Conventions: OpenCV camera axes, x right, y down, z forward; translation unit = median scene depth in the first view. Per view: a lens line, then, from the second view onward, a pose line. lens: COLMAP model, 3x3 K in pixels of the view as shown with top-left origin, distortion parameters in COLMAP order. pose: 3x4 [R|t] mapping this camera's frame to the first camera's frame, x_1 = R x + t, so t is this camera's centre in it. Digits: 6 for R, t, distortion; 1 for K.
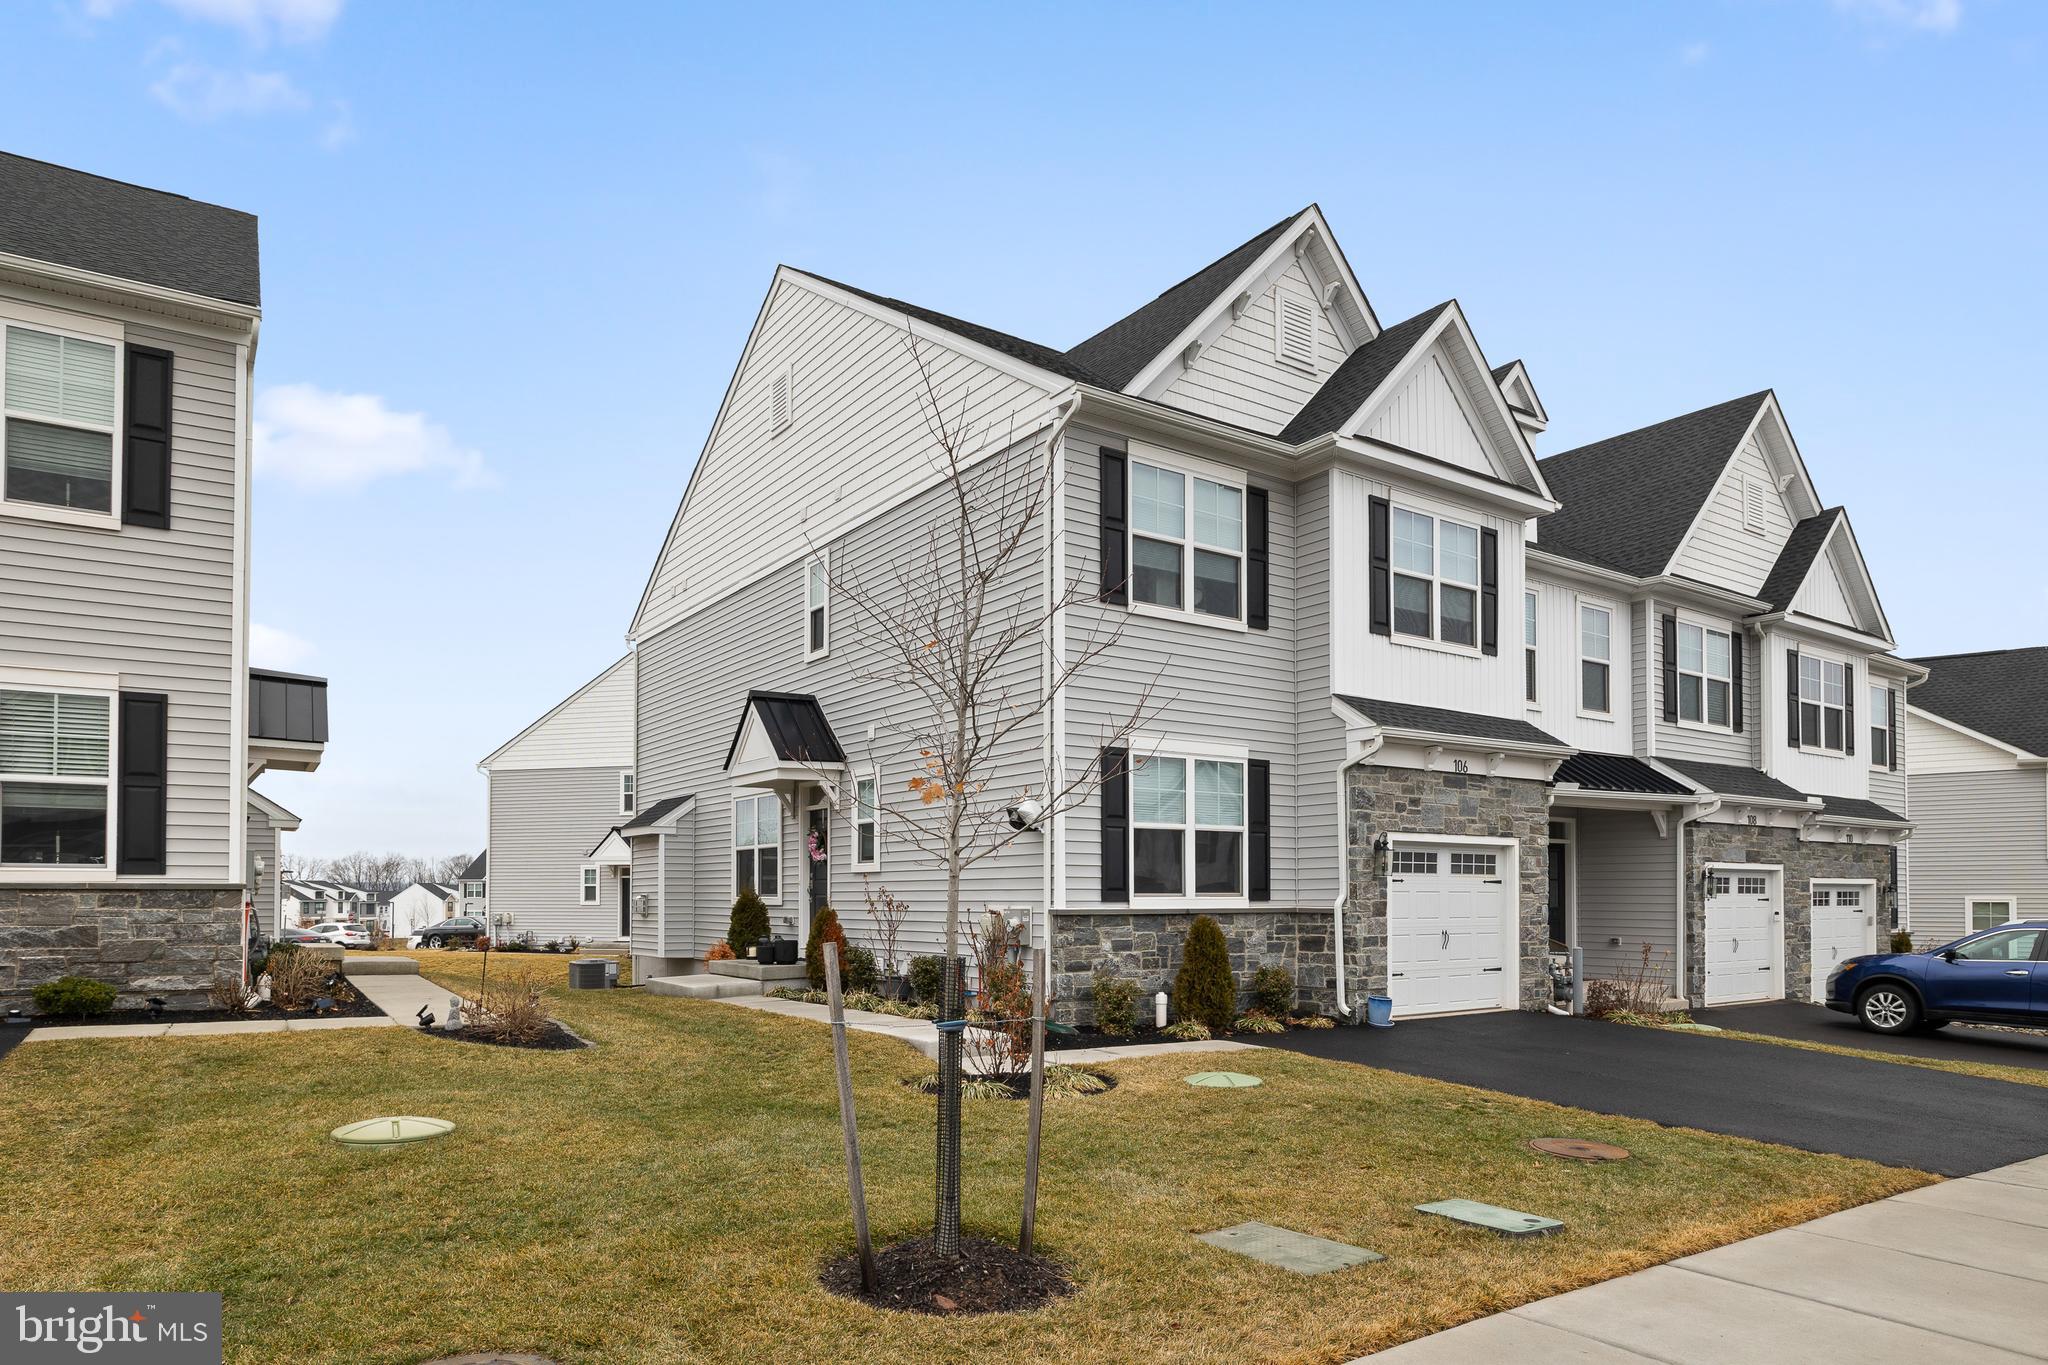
lens RADIAL K [[1203.2, 0, 1012.6], [0, 1203.2, 870.1], [0, 0, 1]] dist [0.002151, -0.001820]
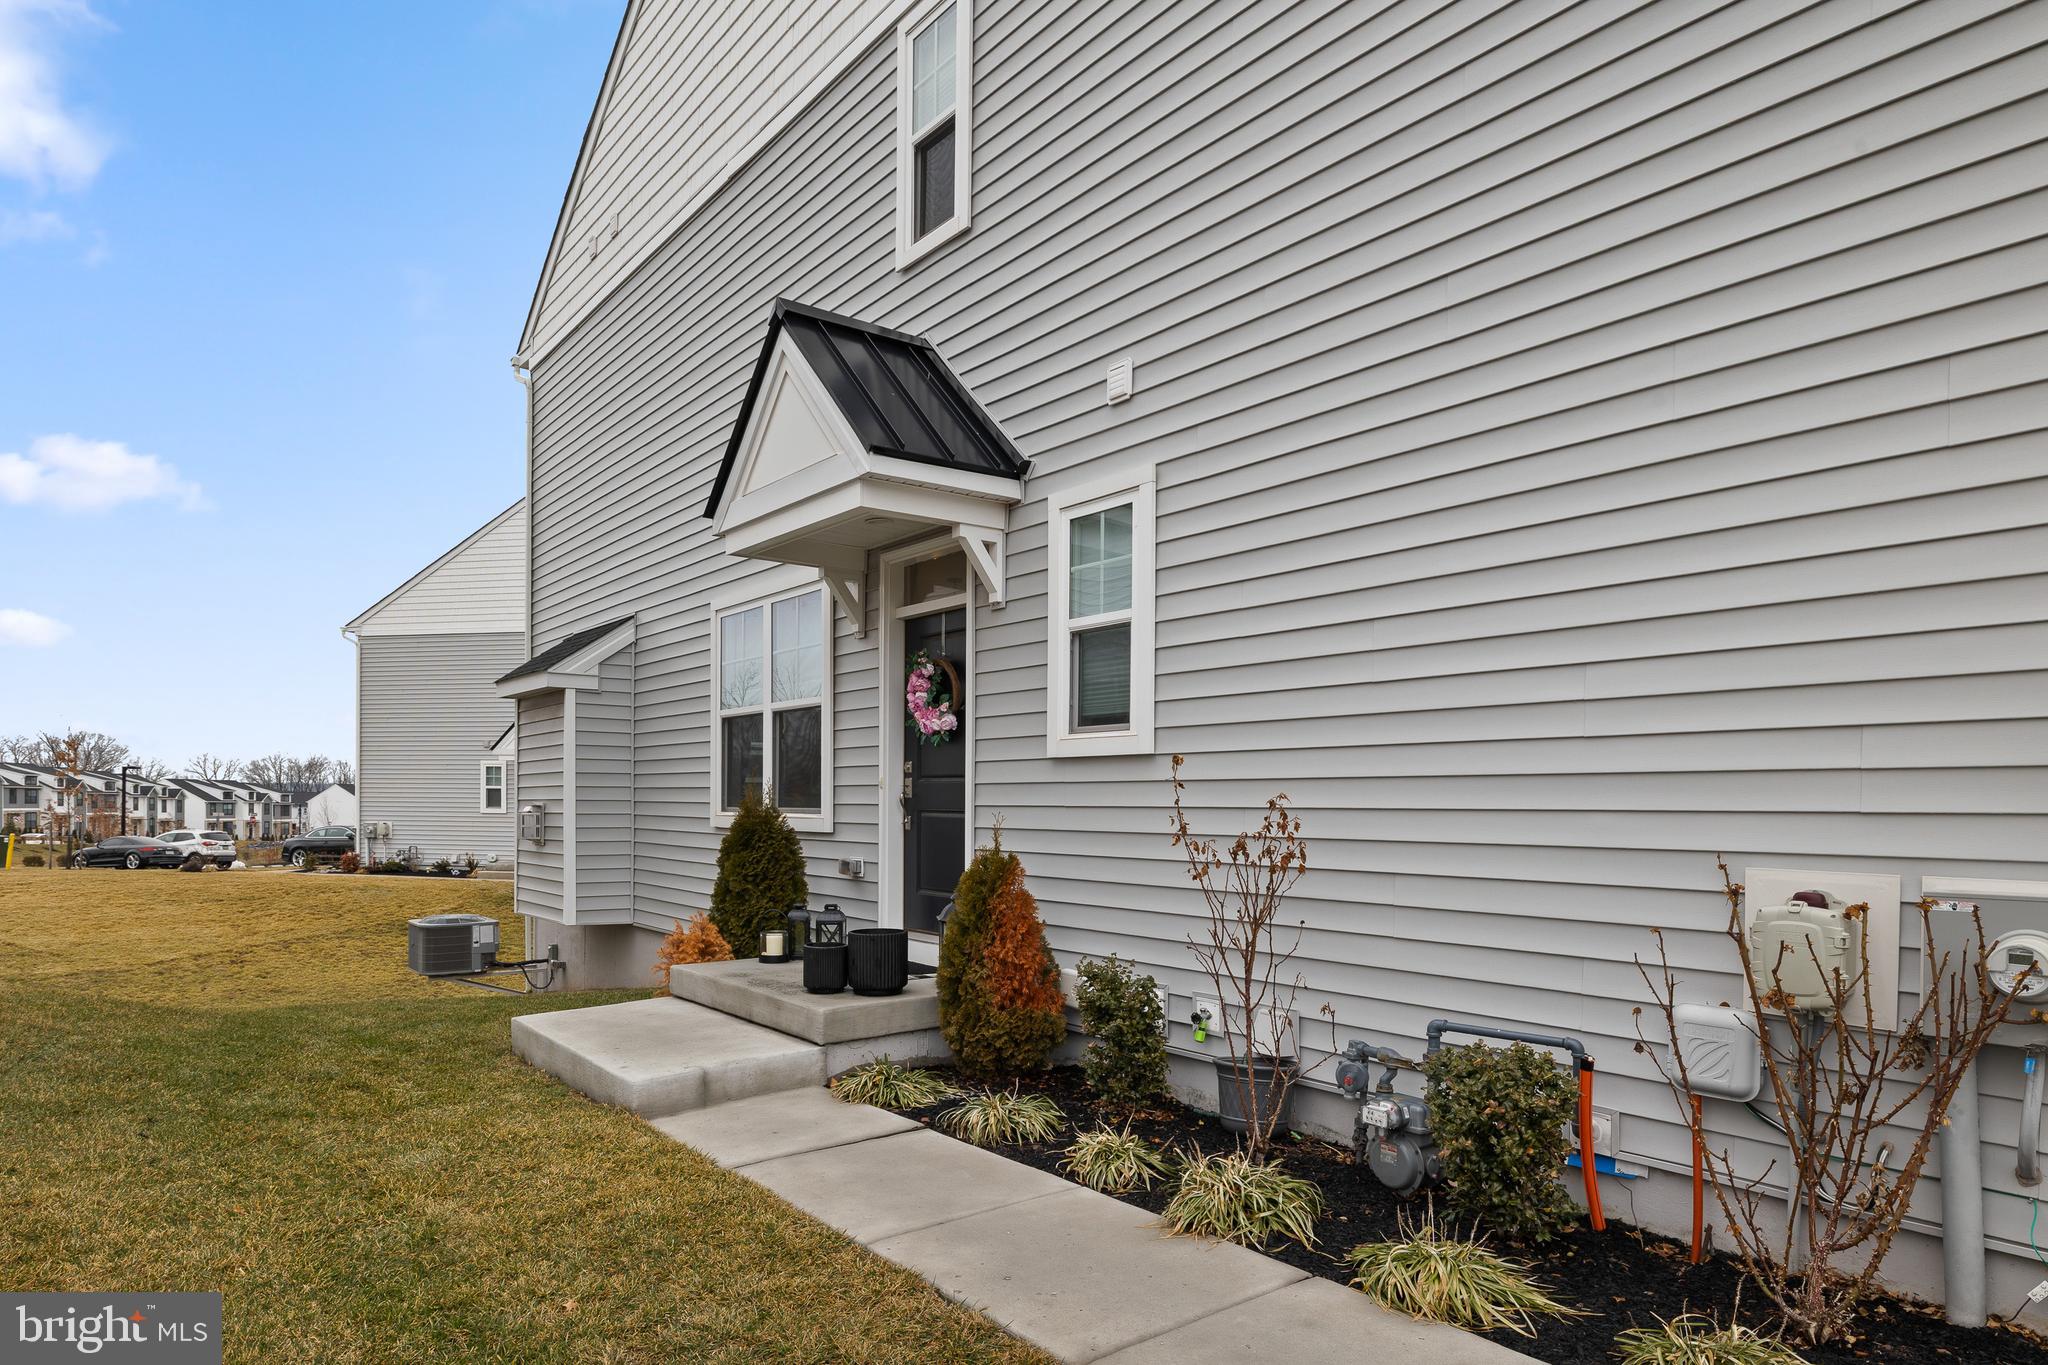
lens RADIAL K [[1203.2, 0, 1032.5], [0, 1203.2, 818.5], [0, 0, 1]] dist [0.002151, -0.001820]
pose [[0.997934, 0.008308, 0.063703, -0.038384], [-0.010470, 0.999378, 0.033681, 0.002018], [-0.063383, -0.034278, 0.997400, 0.143522]]
